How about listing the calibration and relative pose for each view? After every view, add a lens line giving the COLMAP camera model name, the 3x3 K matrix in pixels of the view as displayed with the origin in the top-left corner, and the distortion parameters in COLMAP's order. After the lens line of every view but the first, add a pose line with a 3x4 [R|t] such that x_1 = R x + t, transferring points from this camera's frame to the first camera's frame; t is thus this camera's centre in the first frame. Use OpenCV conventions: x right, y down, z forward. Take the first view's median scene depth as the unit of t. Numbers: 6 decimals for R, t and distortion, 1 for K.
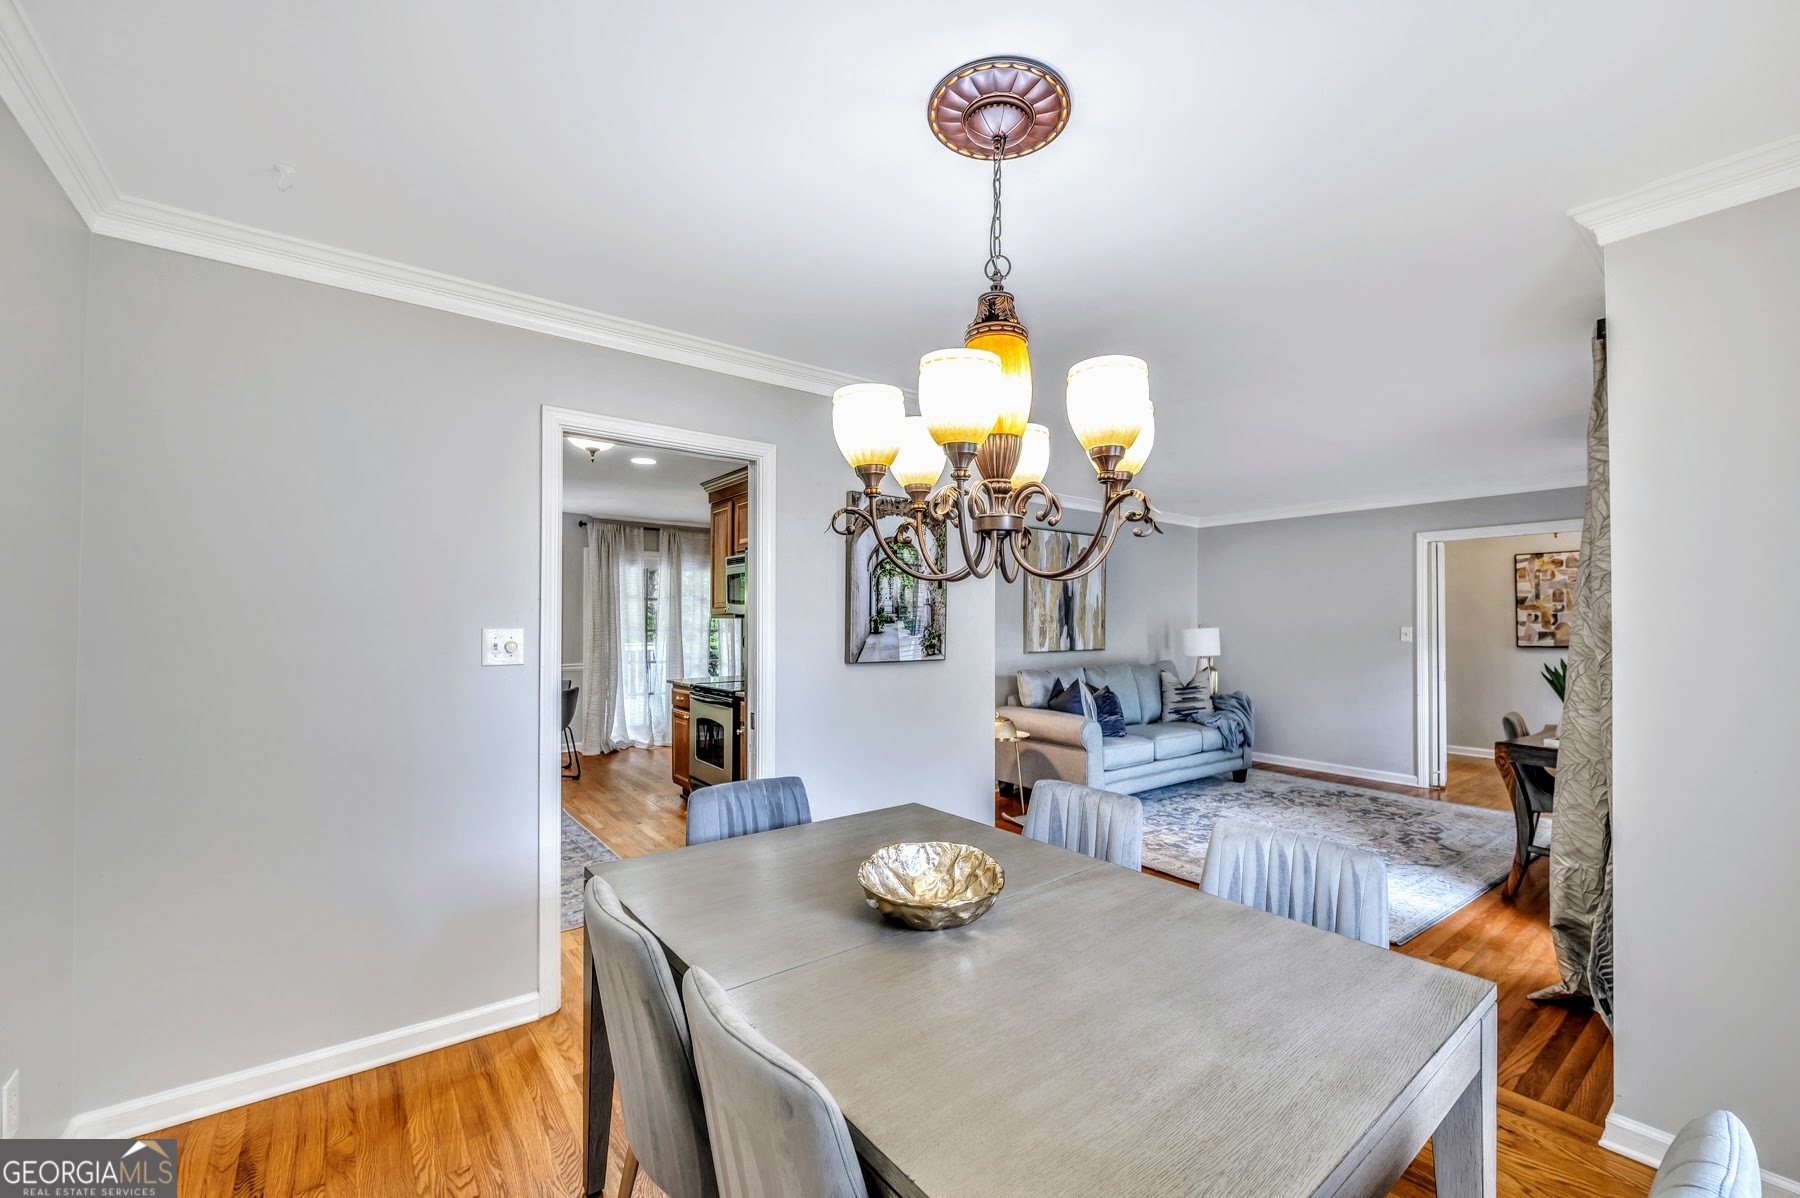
lens RADIAL K [[732.6, 0, 896.7], [0, 732.6, 609.1], [0, 0, 1]] dist [-0.000141, -0.000095]
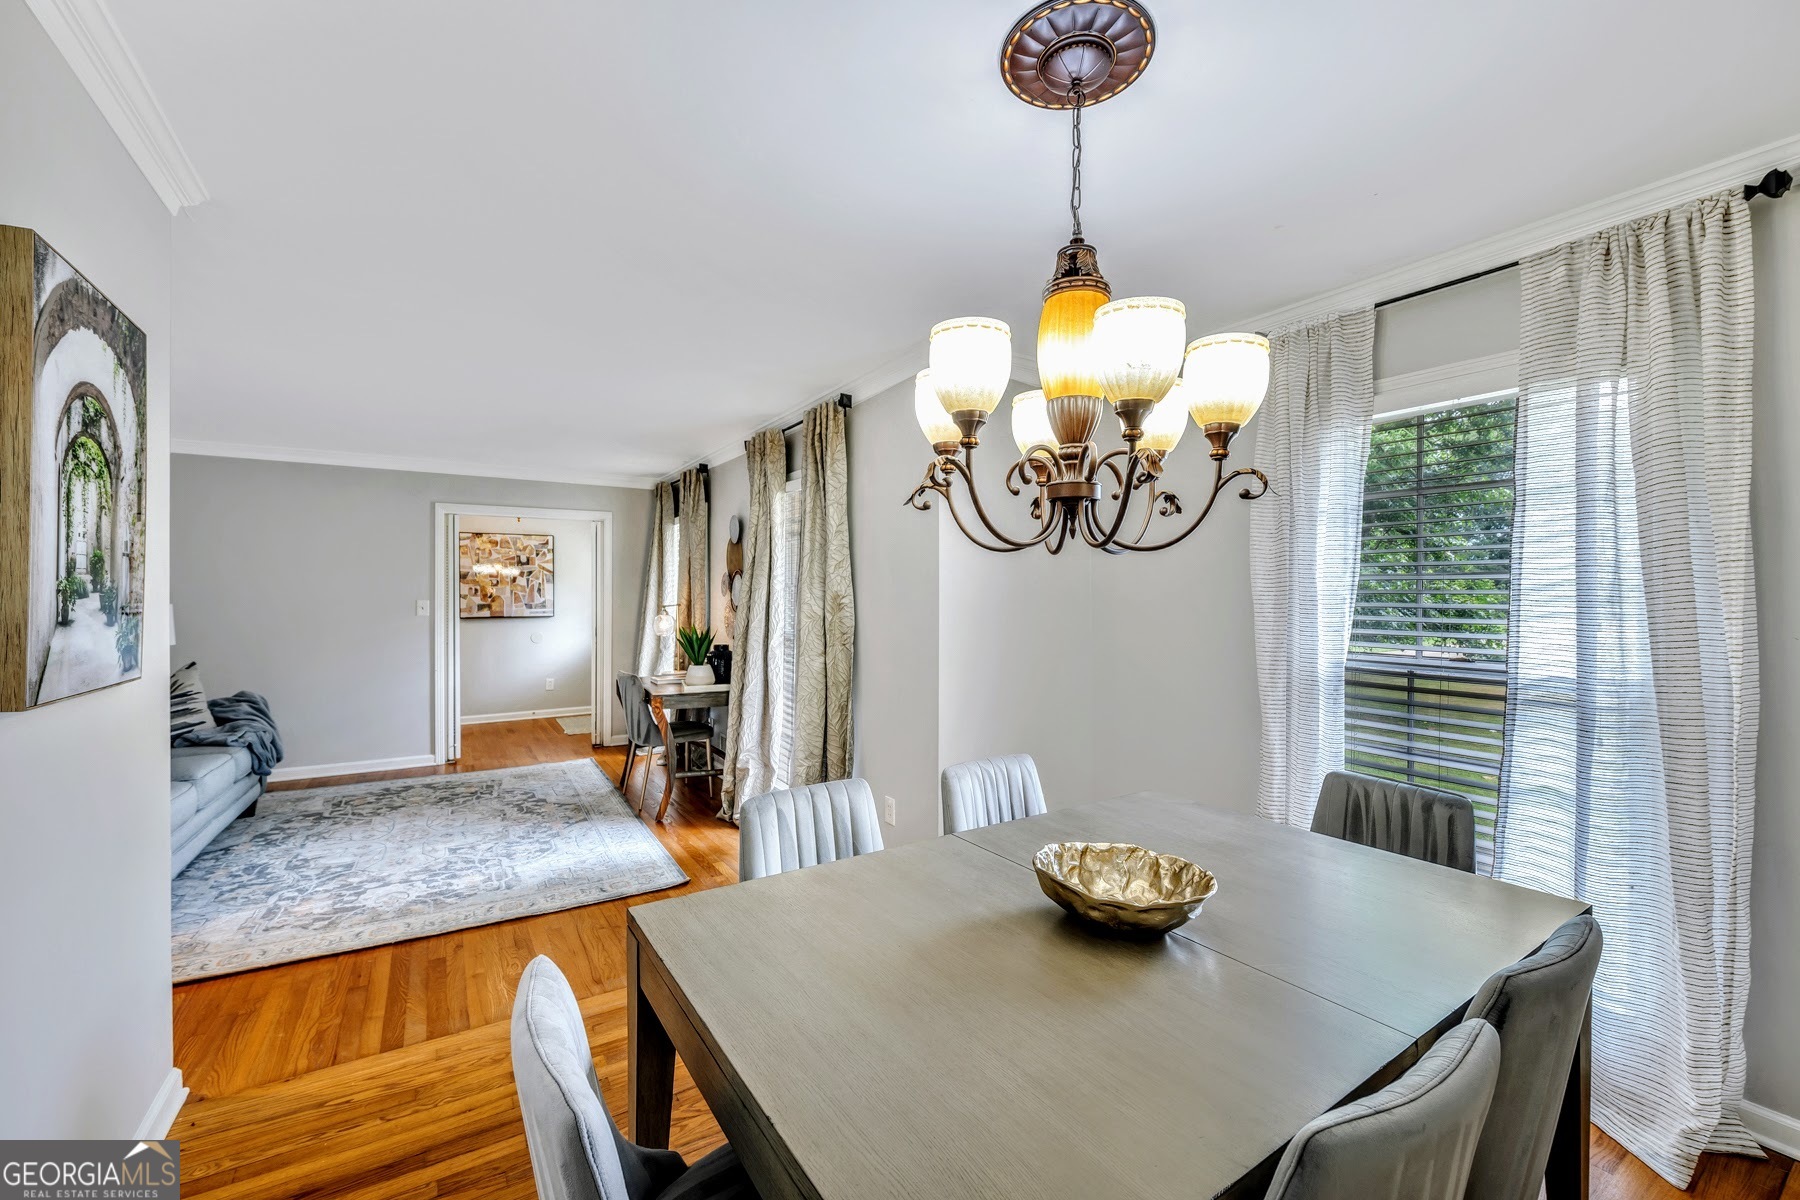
lens RADIAL K [[737.8, 0, 928.0], [0, 737.8, 601.1], [0, 0, 1]] dist [-0.012197, -0.000165]
pose [[0.055380, -0.008571, 0.998429, -0.220479], [-0.016211, 0.999824, 0.009482, 0.005639], [-0.998334, -0.016711, 0.055232, 0.300426]]
